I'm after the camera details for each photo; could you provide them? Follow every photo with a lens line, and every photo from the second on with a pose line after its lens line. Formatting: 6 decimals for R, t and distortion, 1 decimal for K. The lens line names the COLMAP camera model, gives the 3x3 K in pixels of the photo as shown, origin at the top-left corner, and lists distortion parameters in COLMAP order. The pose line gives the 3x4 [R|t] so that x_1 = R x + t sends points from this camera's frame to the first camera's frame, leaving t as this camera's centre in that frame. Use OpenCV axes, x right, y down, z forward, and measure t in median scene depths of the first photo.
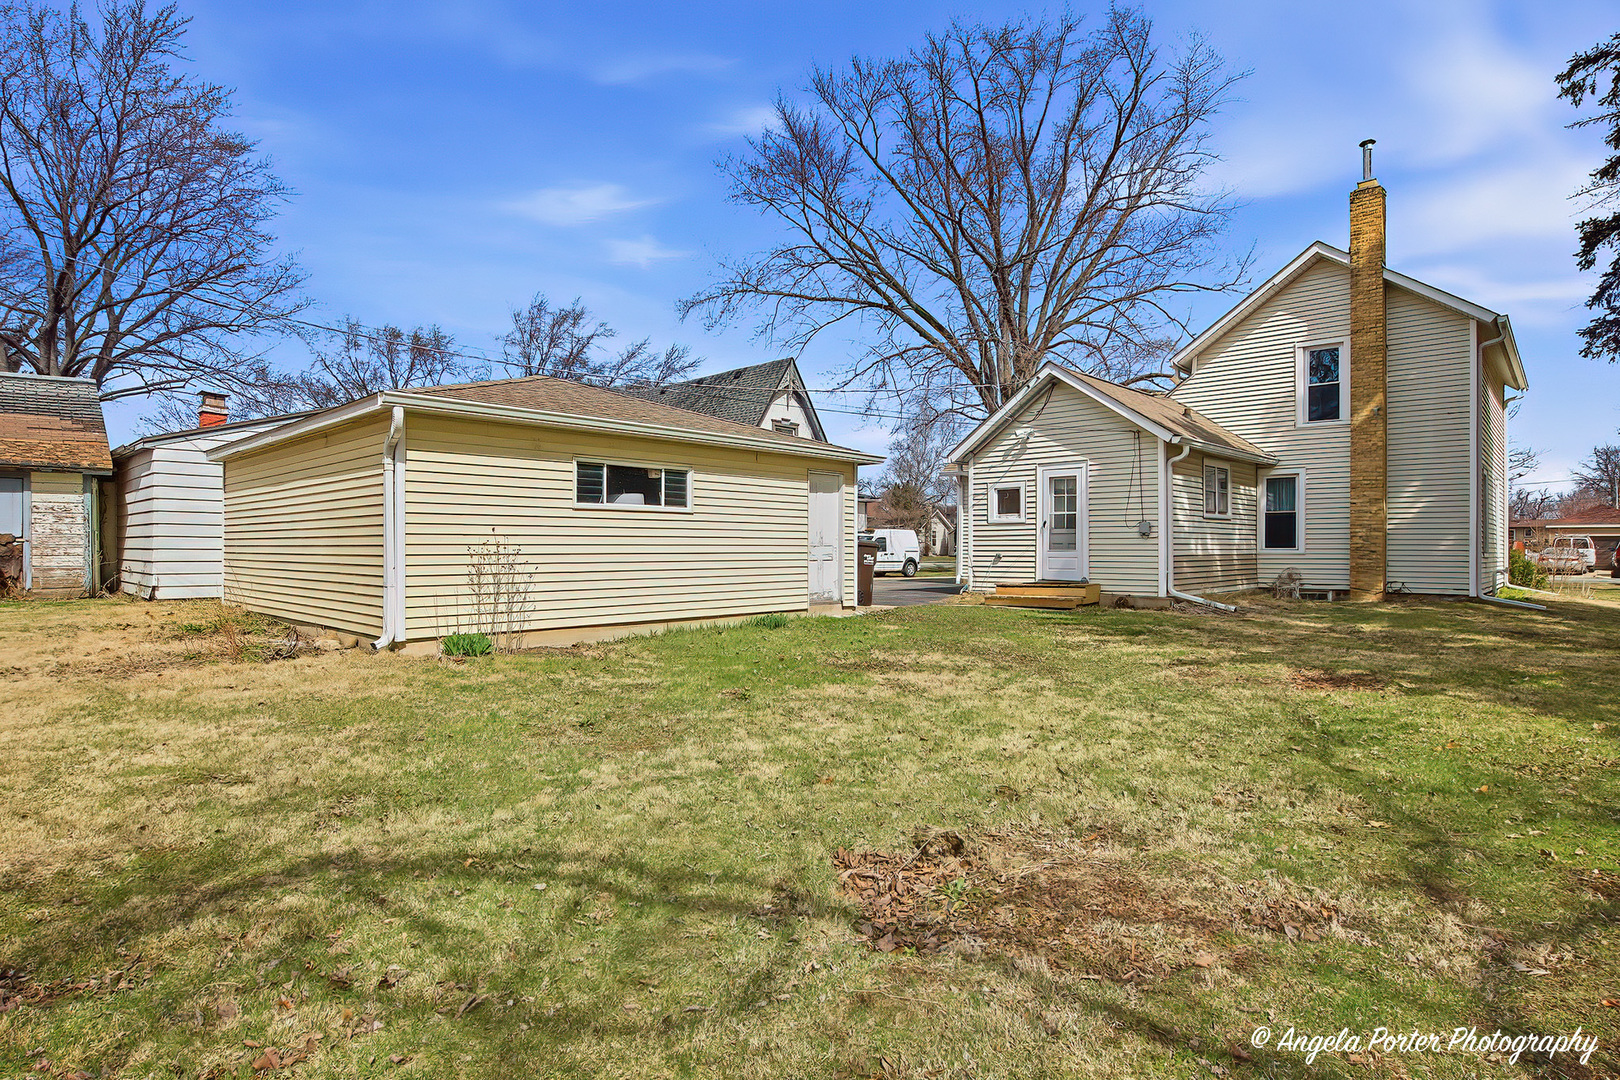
lens RADIAL K [[836.1, 0, 811.9], [0, 836.1, 549.7], [0, 0, 1]] dist [-0.019090, -0.000352]
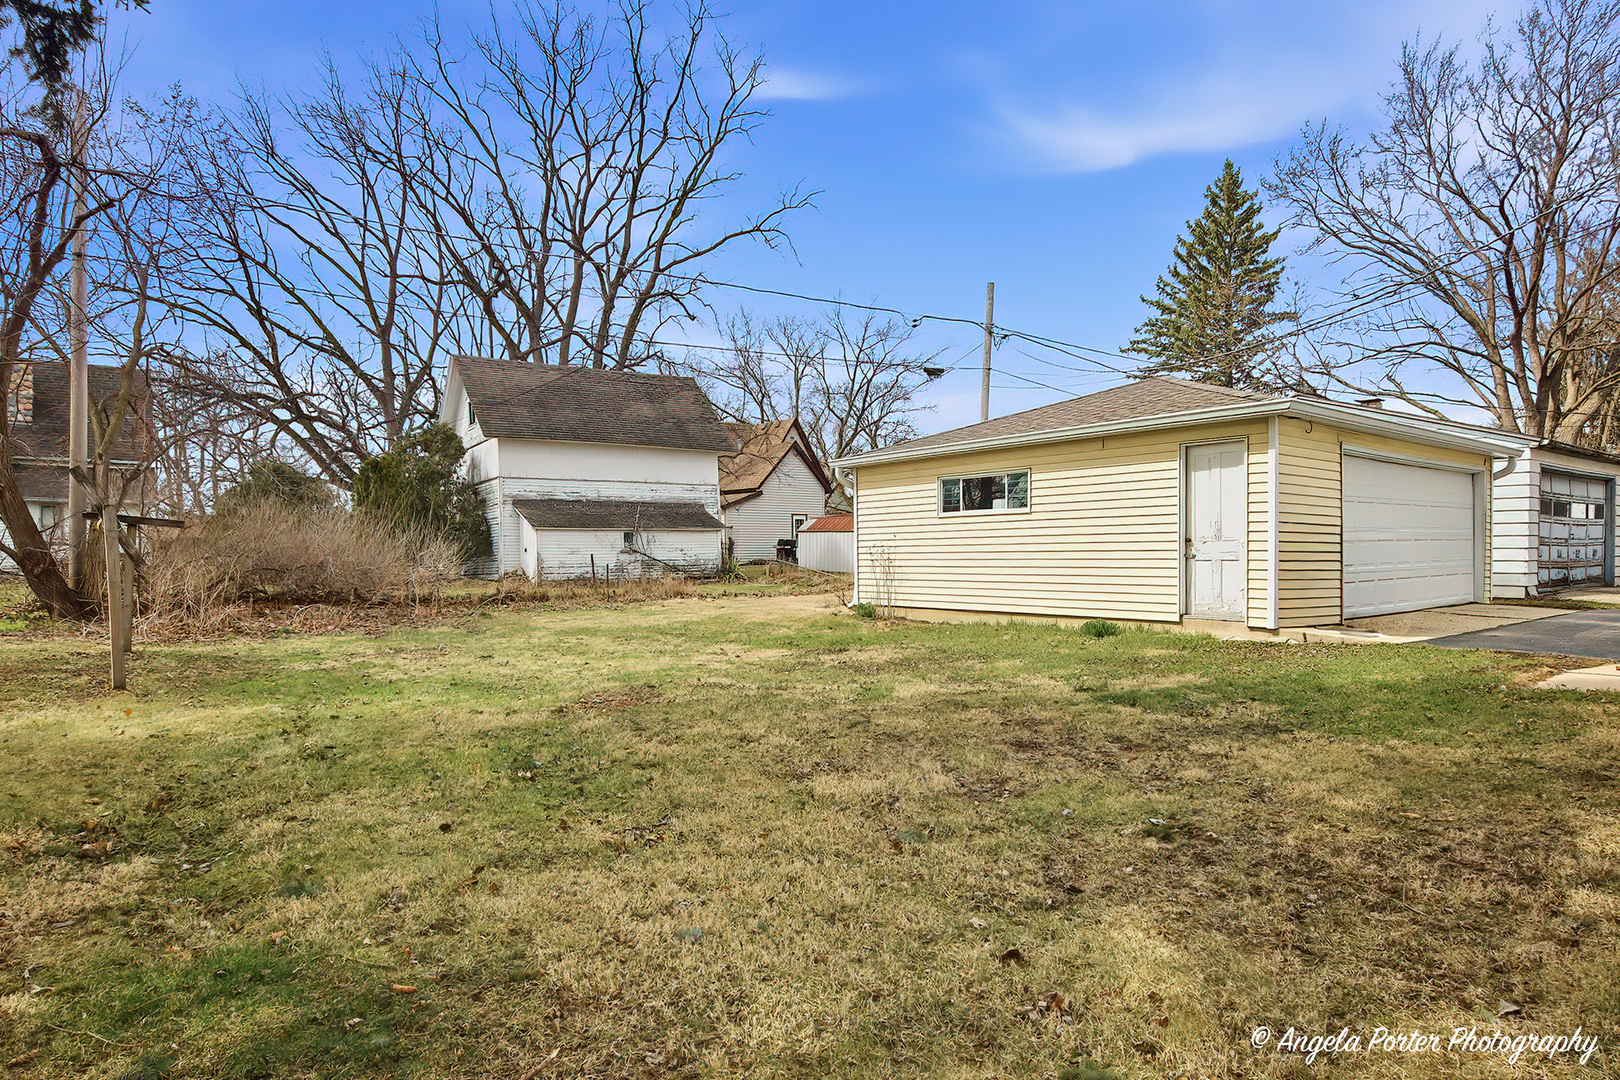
lens RADIAL K [[836.1, 0, 811.9], [0, 836.1, 549.7], [0, 0, 1]] dist [-0.019090, -0.000352]
pose [[-0.126117, -0.004717, -0.992004, 0.941665], [0.007316, 0.999957, -0.005685, 0.006270], [0.991988, -0.007974, -0.126077, 0.888899]]
